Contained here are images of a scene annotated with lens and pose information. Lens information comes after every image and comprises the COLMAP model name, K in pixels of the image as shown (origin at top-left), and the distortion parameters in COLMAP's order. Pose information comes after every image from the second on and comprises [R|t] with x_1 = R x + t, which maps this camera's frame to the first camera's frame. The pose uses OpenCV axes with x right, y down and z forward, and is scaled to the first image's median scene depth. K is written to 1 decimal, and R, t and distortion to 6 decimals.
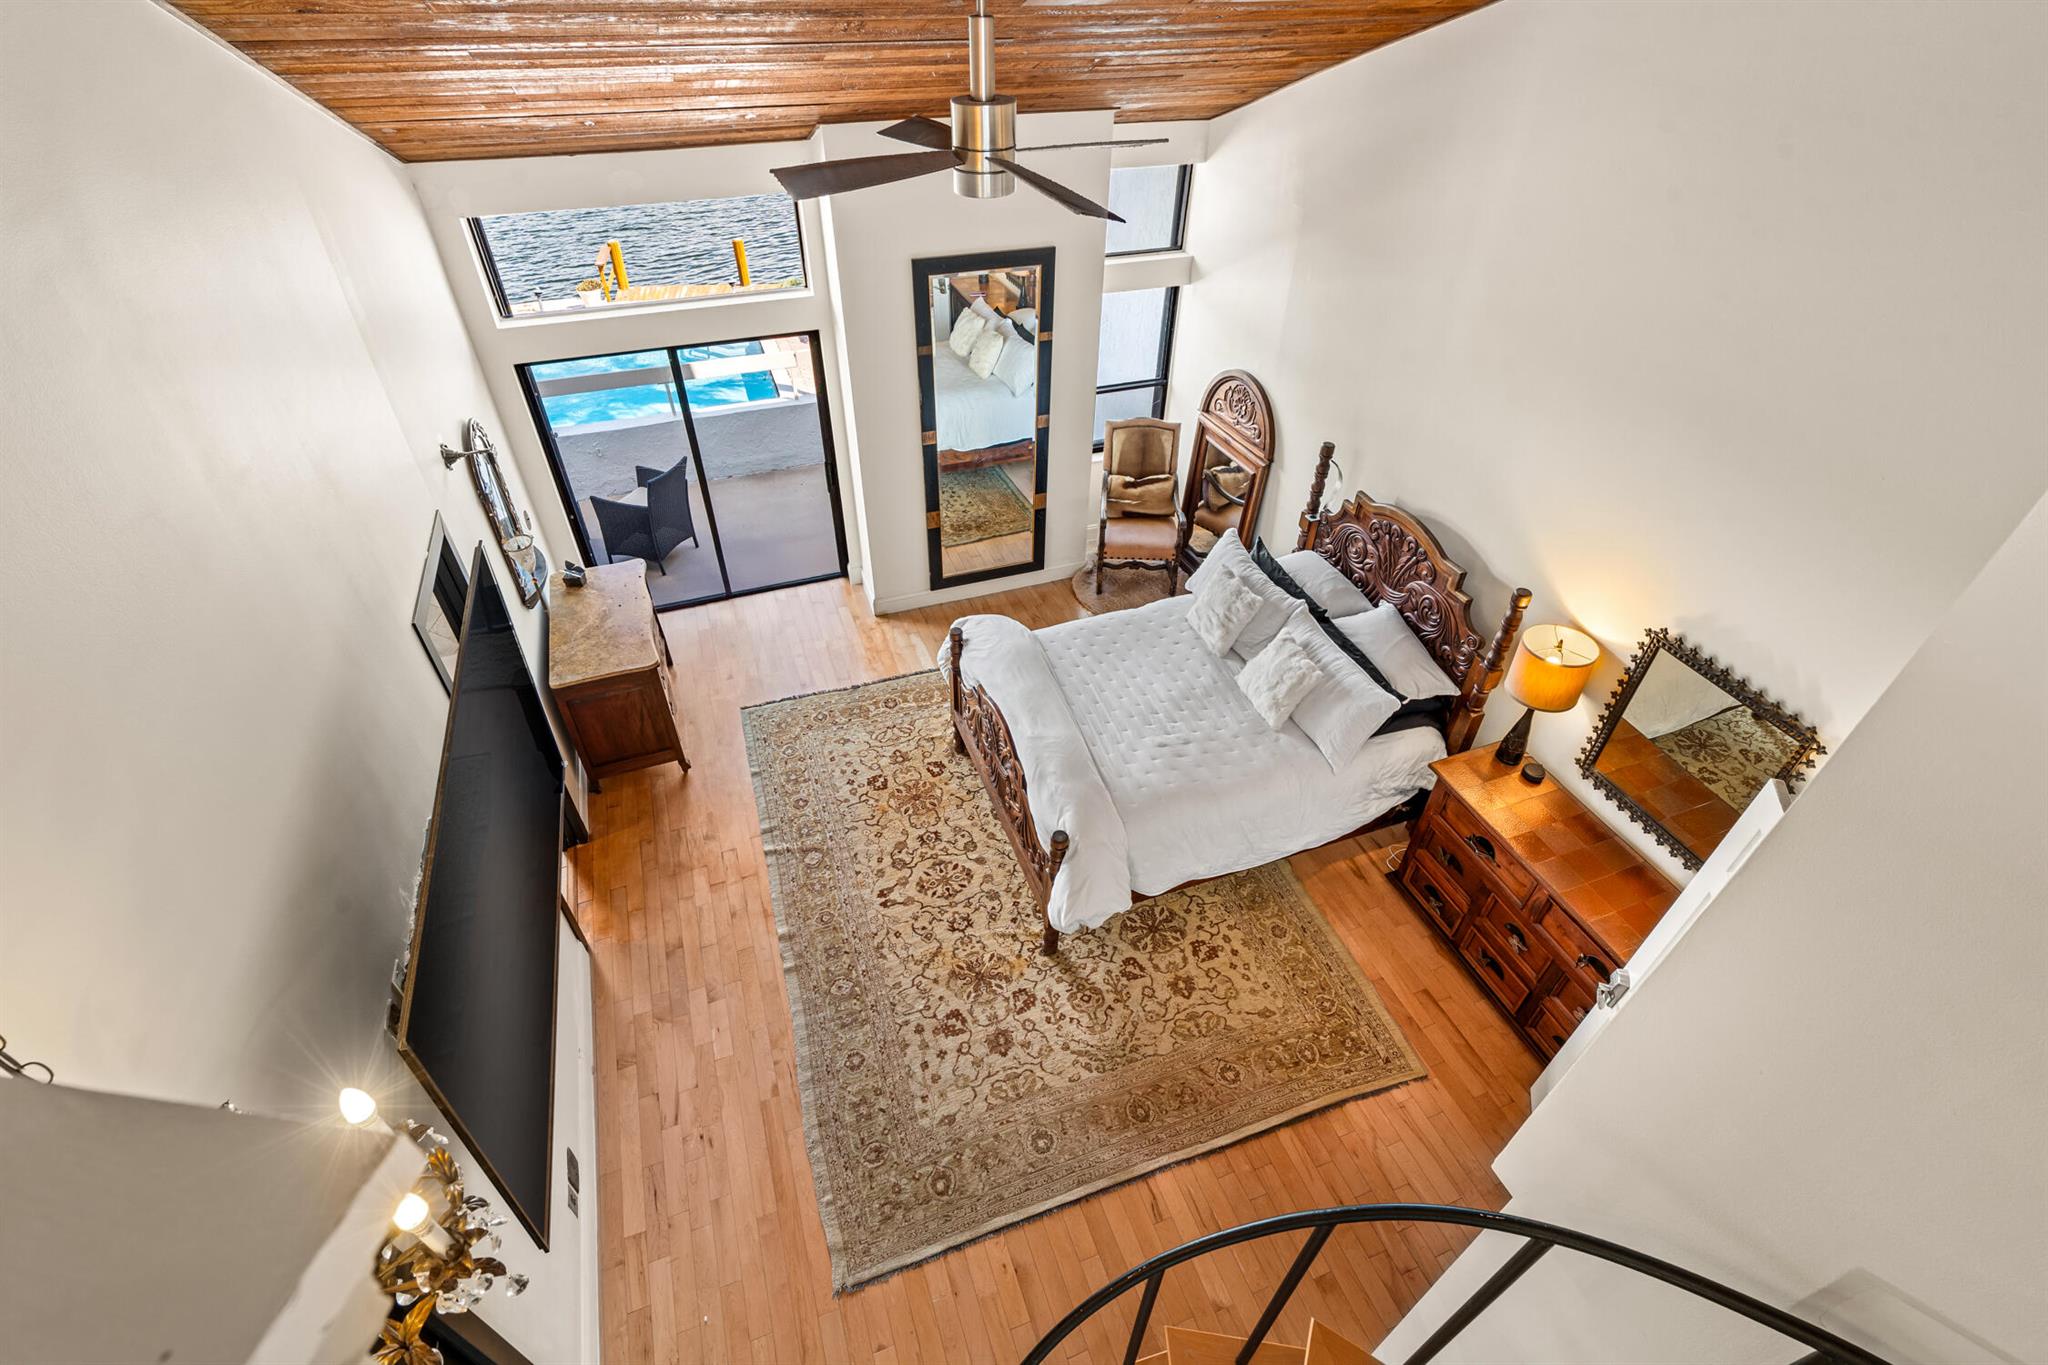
lens RADIAL K [[940.2, 0, 1021.5], [0, 940.2, 688.3], [0, 0, 1]] dist [-0.005771, 0.002364]
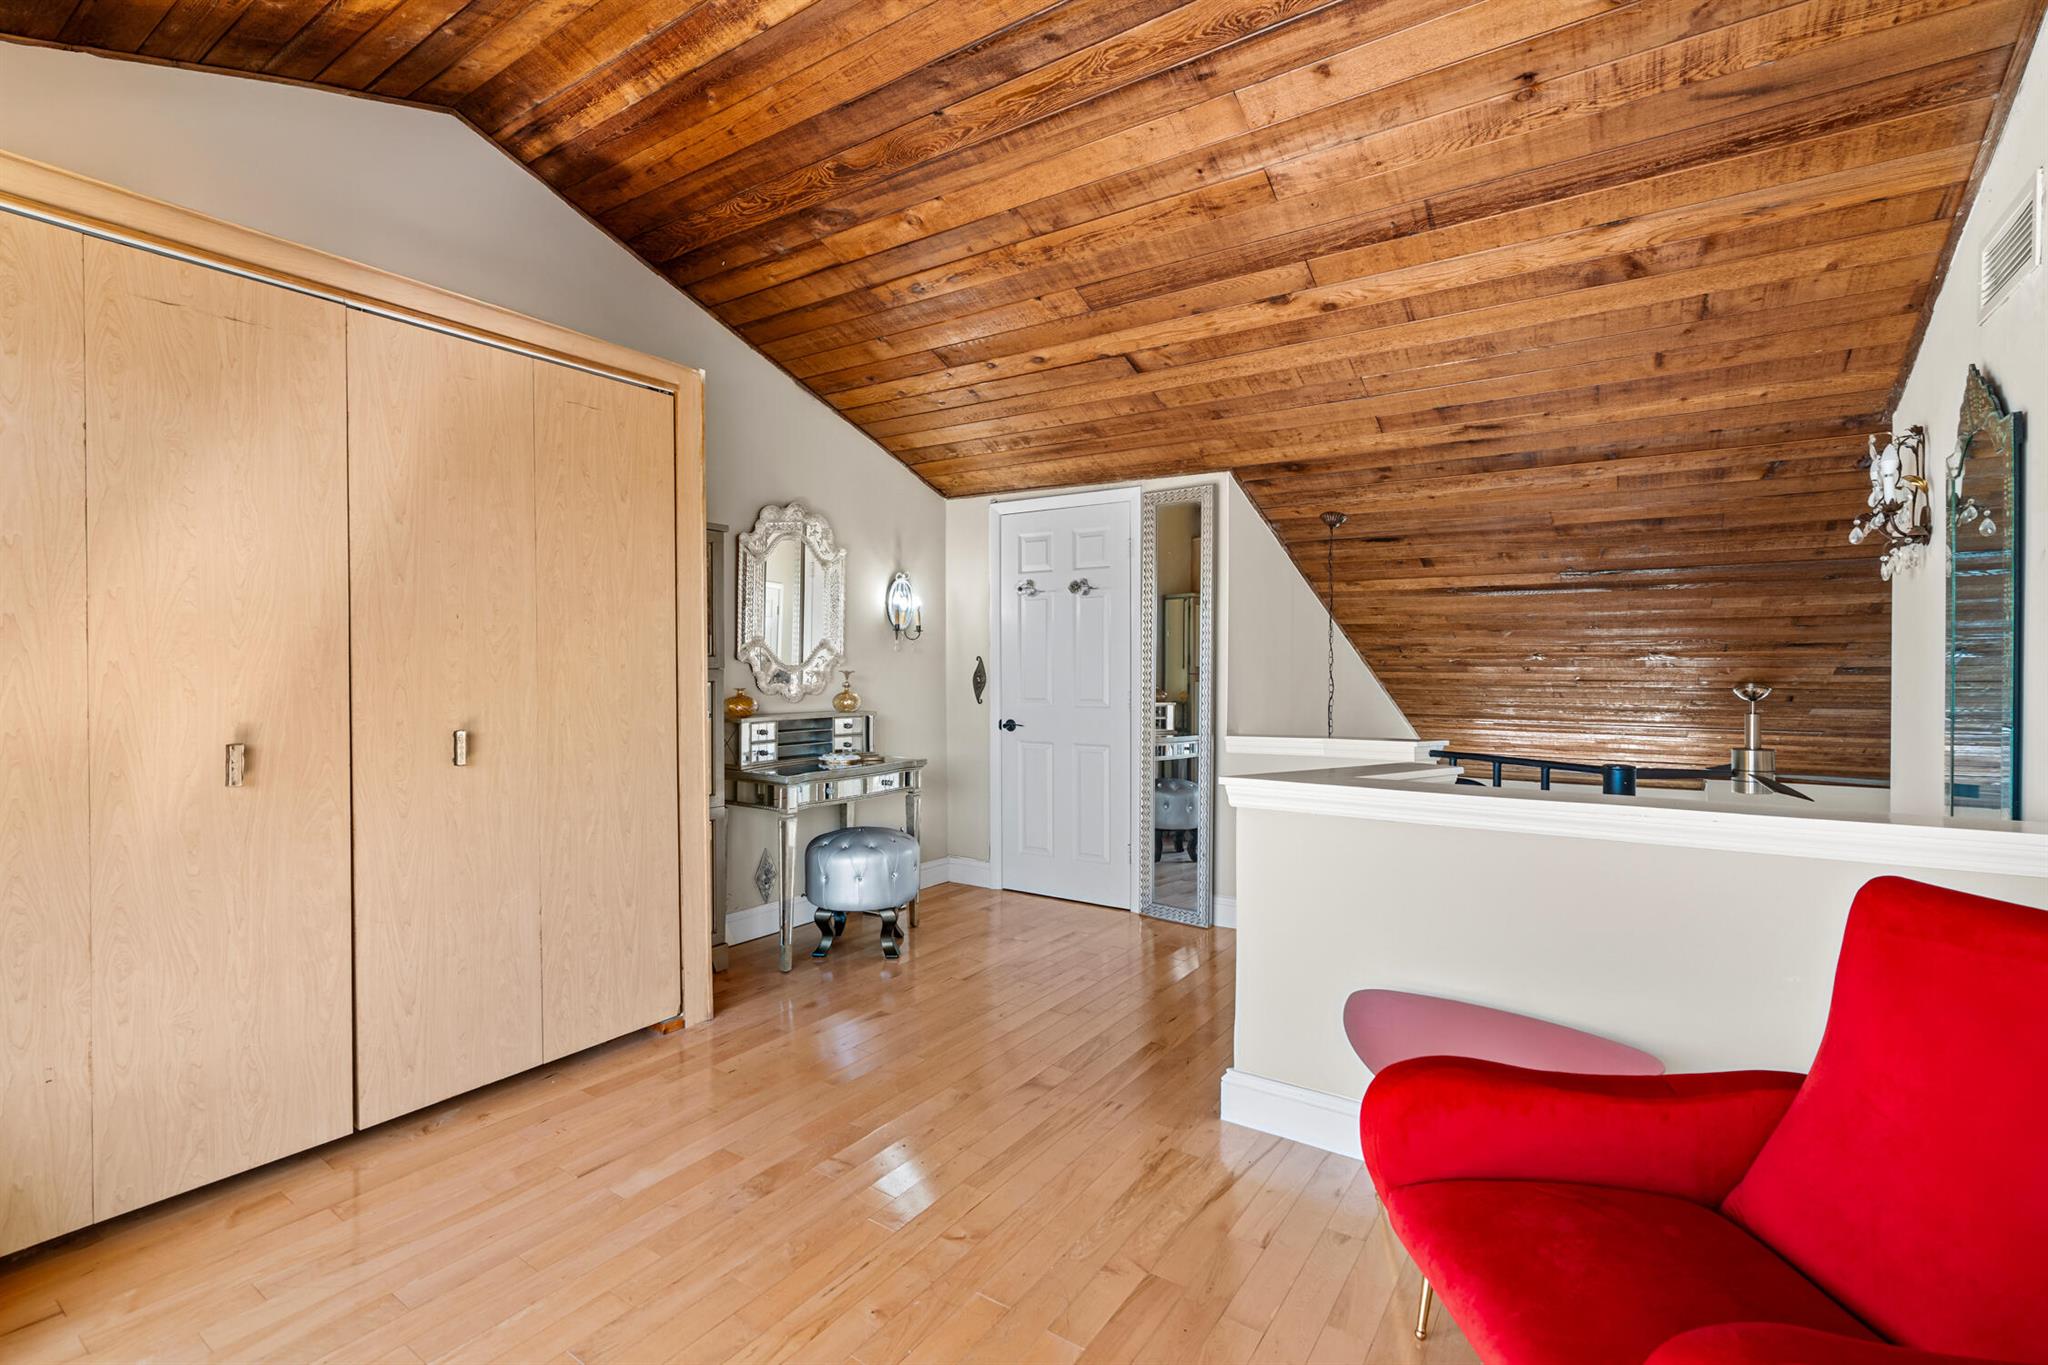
lens RADIAL K [[940.2, 0, 1020.5], [0, 940.2, 677.8], [0, 0, 1]] dist [-0.005771, 0.002364]
pose [[0.592006, -0.006688, -0.805906, 0.590594], [-0.511770, 0.769364, -0.382323, 0.724171], [0.622592, 0.638776, 0.452045, -0.849536]]
